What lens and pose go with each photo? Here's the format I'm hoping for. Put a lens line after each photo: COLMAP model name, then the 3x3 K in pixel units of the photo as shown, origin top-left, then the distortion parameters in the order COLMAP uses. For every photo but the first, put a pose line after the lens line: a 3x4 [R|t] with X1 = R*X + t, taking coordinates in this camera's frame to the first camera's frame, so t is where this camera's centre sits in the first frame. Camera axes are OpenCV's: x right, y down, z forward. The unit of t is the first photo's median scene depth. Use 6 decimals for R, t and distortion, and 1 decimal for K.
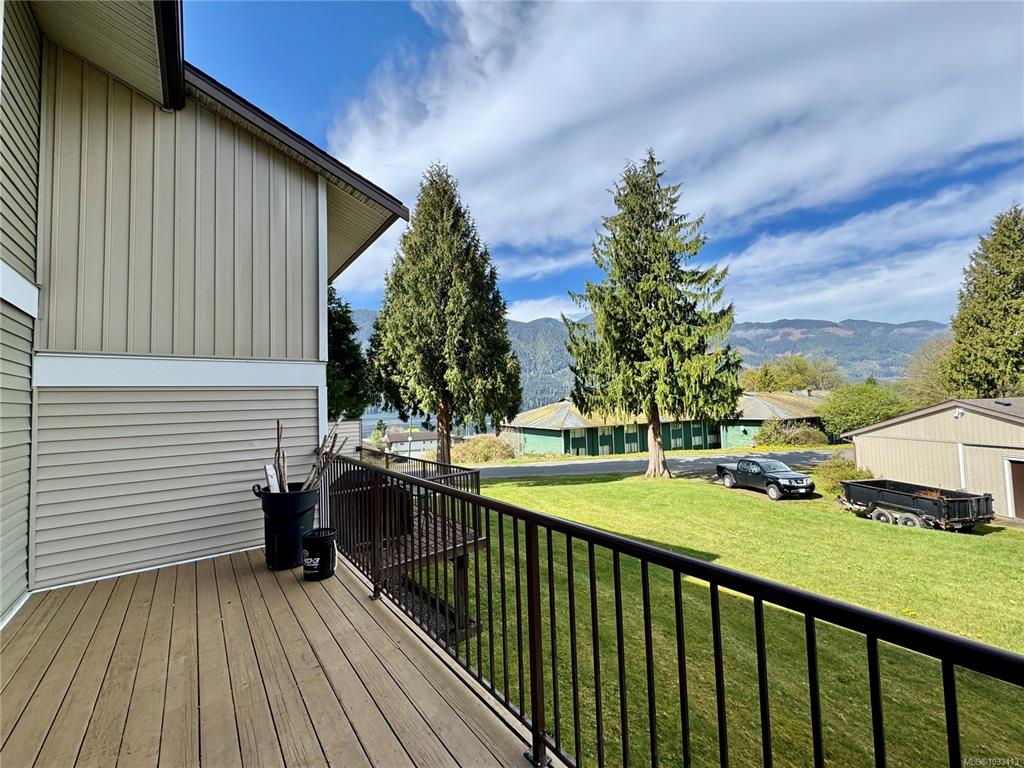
lens RADIAL K [[411.0, 0, 509.1], [0, 411.0, 381.1], [0, 0, 1]] dist [-0.004674, 0.000975]
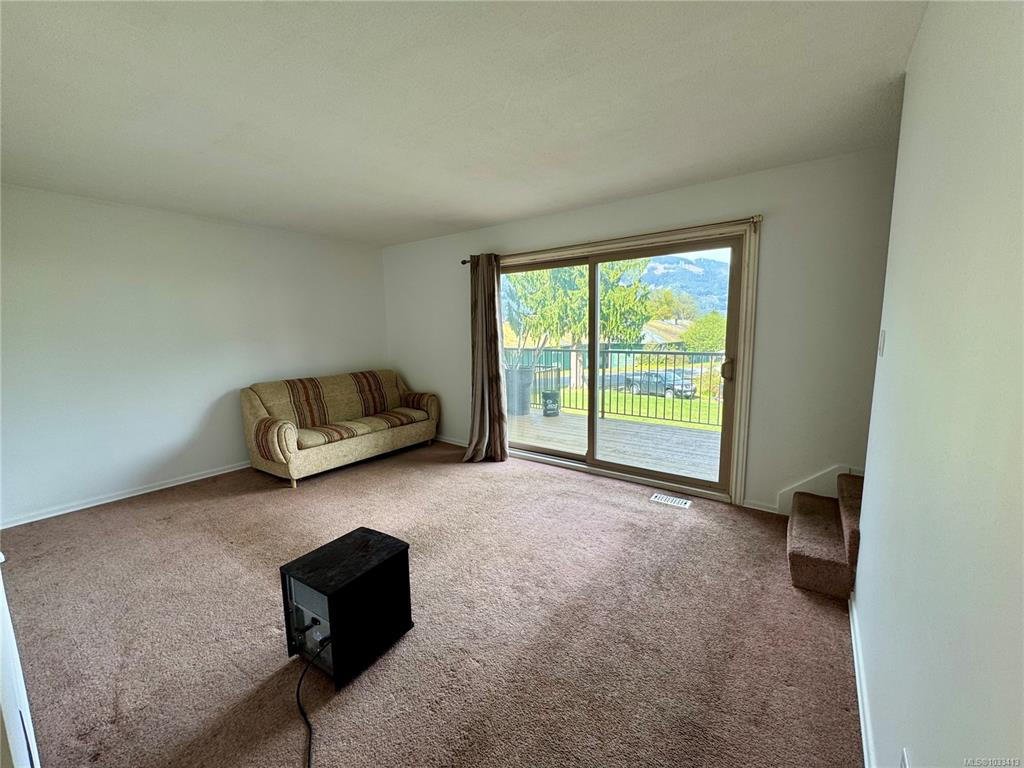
lens RADIAL K [[411.0, 0, 510.2], [0, 411.0, 385.2], [0, 0, 1]] dist [-0.004674, 0.000975]
pose [[0.962072, -0.025173, 0.271632, -0.161402], [-0.026559, 0.982360, 0.185106, 0.004272], [-0.271500, -0.185300, 0.944432, -0.083710]]
